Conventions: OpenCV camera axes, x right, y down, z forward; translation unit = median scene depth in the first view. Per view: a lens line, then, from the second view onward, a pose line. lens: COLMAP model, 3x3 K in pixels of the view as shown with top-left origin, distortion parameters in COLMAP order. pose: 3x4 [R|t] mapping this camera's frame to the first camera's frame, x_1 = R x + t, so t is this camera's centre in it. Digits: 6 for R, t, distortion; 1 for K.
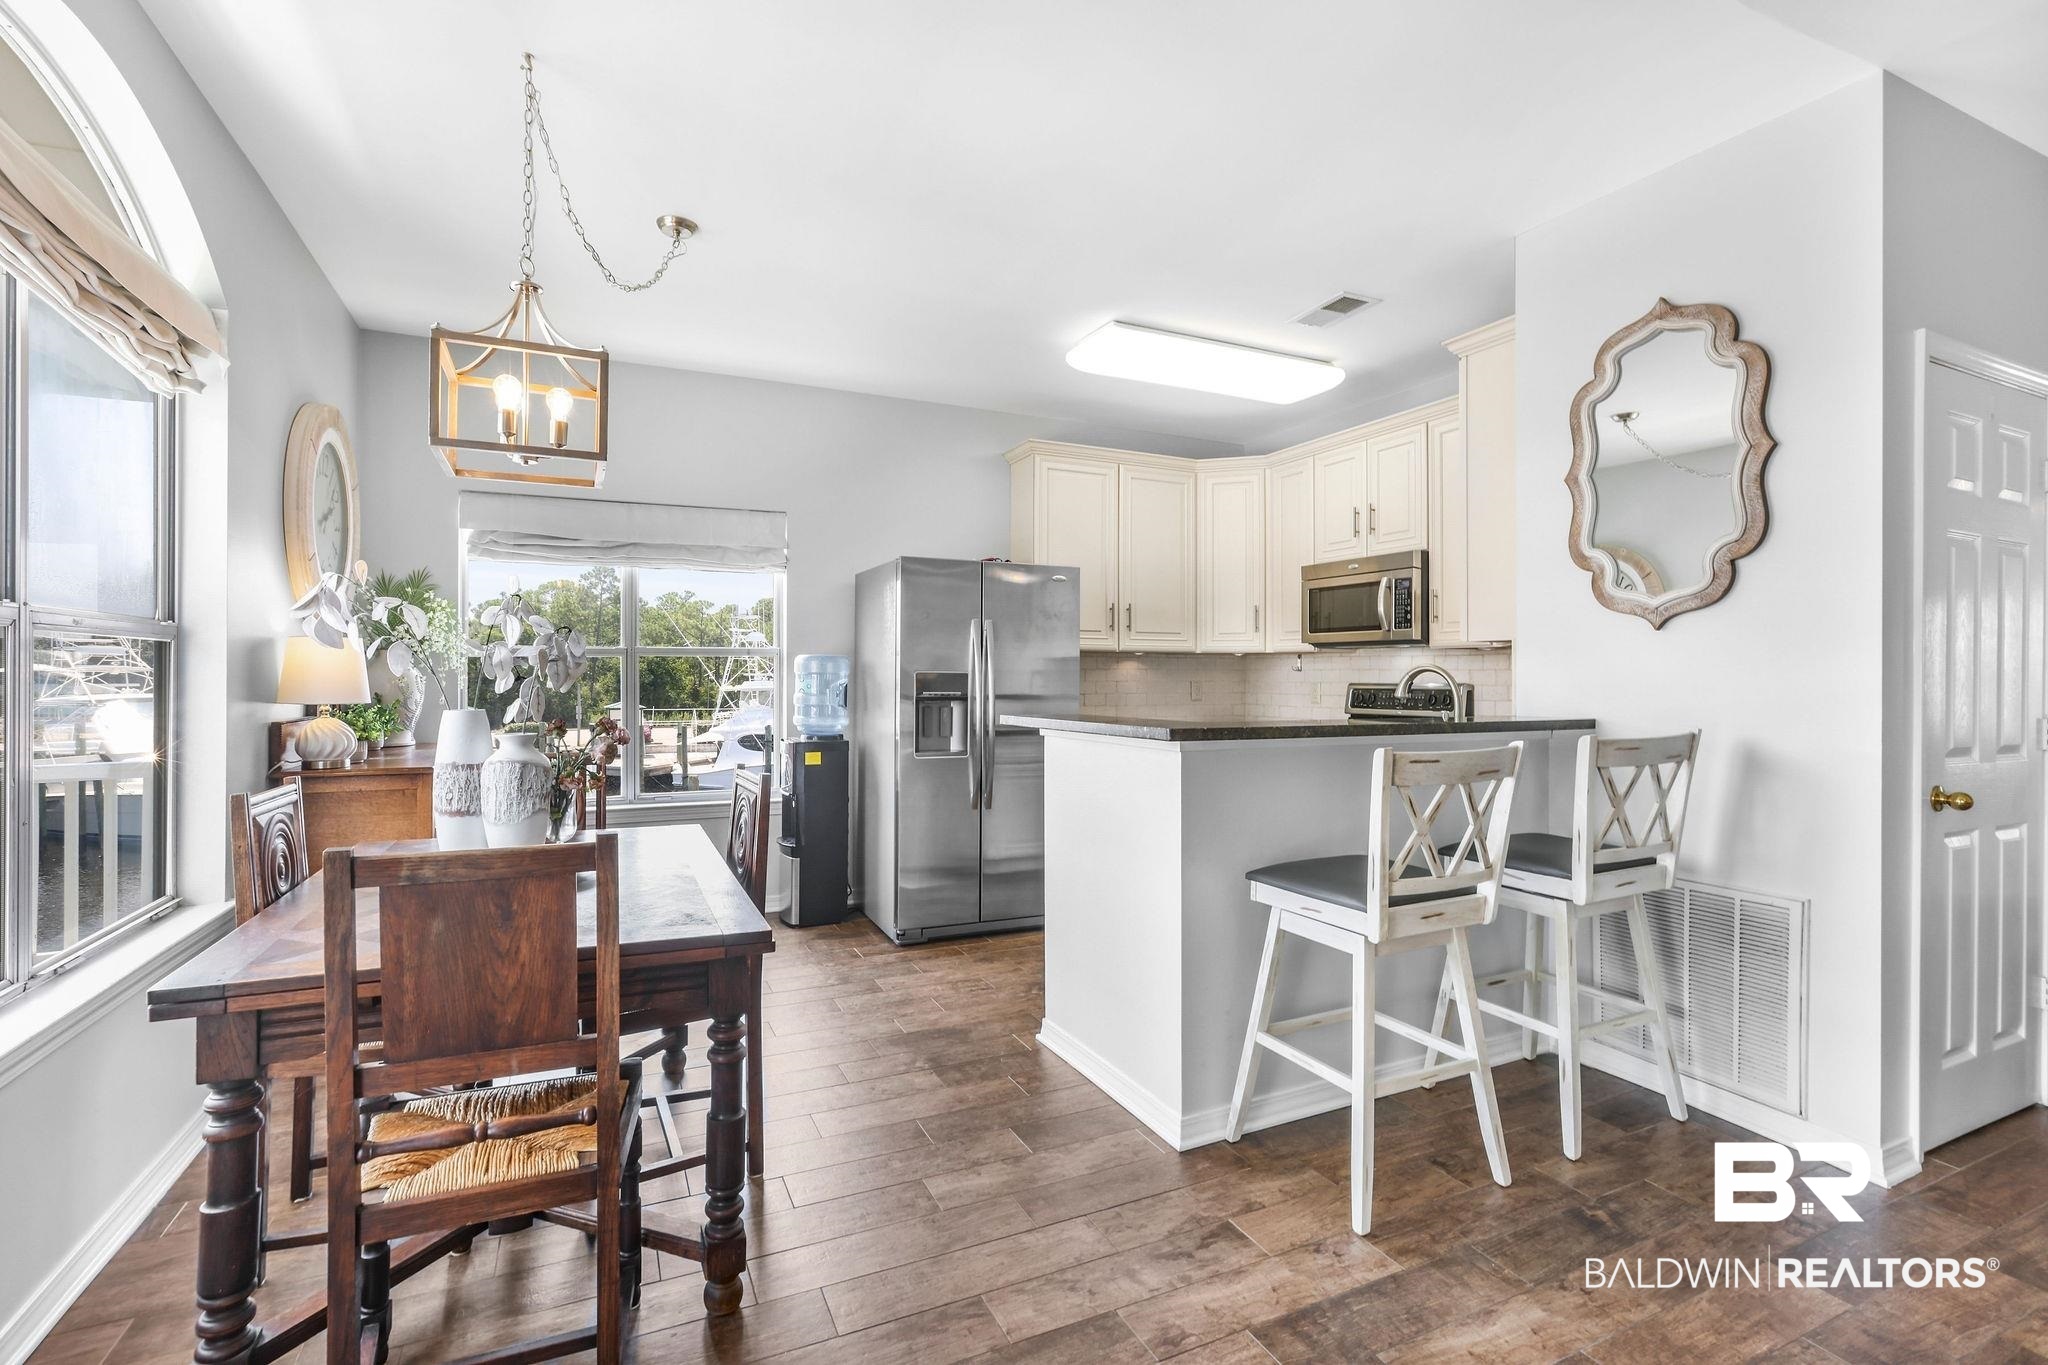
lens RADIAL K [[949.5, 0, 1024.0], [0, 949.5, 682.5], [0, 0, 1]] dist [-0.000079, 0.000042]
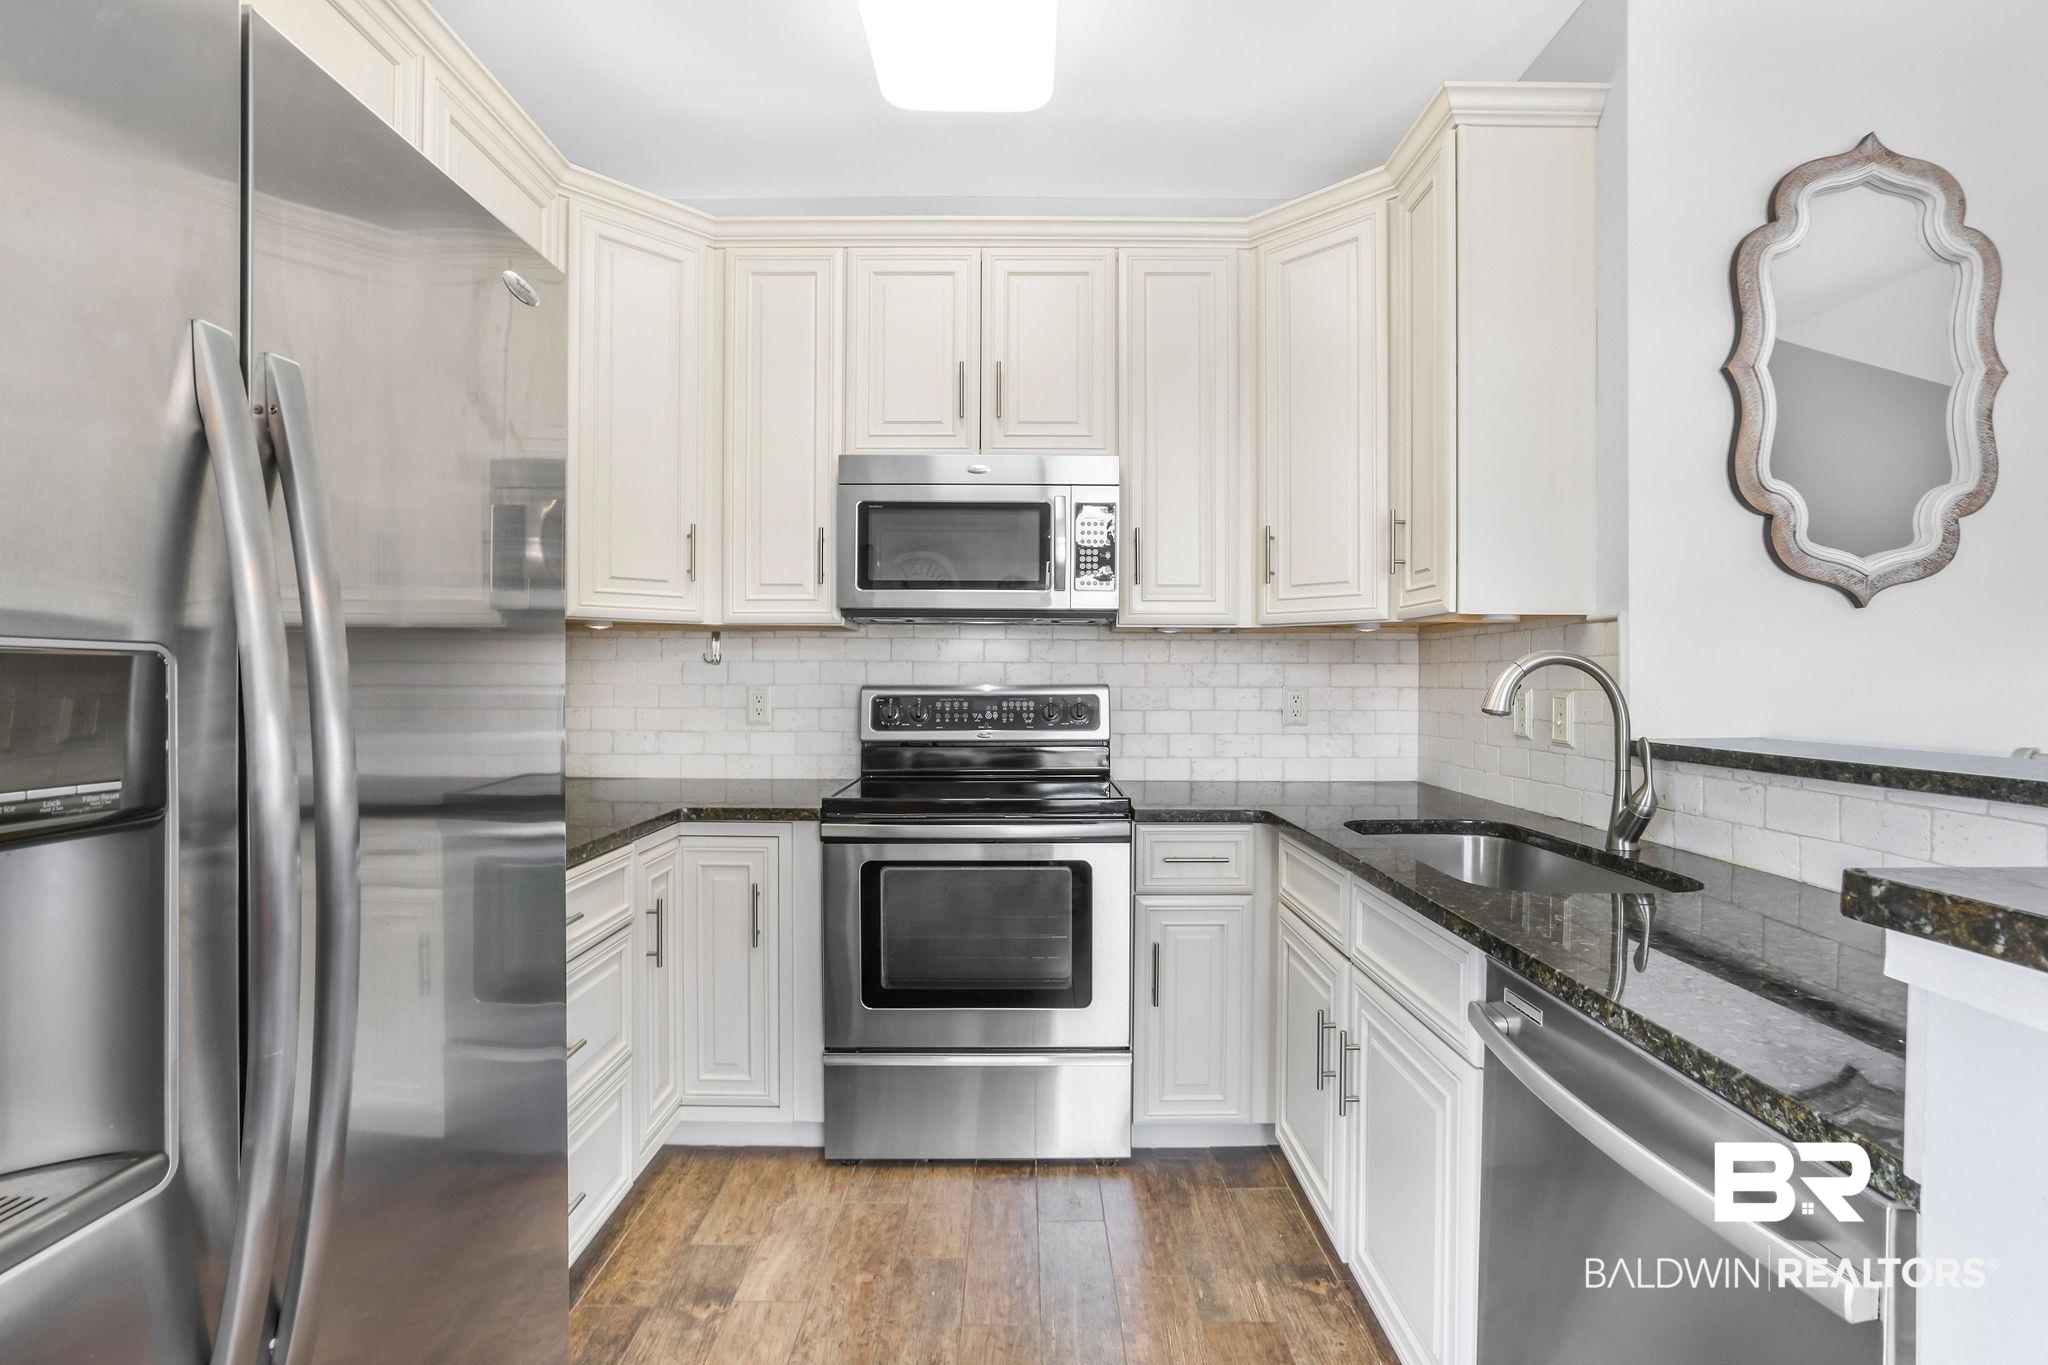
lens RADIAL K [[949.5, 0, 1024.0], [0, 949.5, 682.5], [0, 0, 1]] dist [-0.000079, 0.000042]
pose [[0.421202, -0.005709, 0.906949, -0.202137], [0.004801, 0.999980, 0.004065, -0.004684], [-0.906954, 0.002642, 0.421221, 1.130664]]
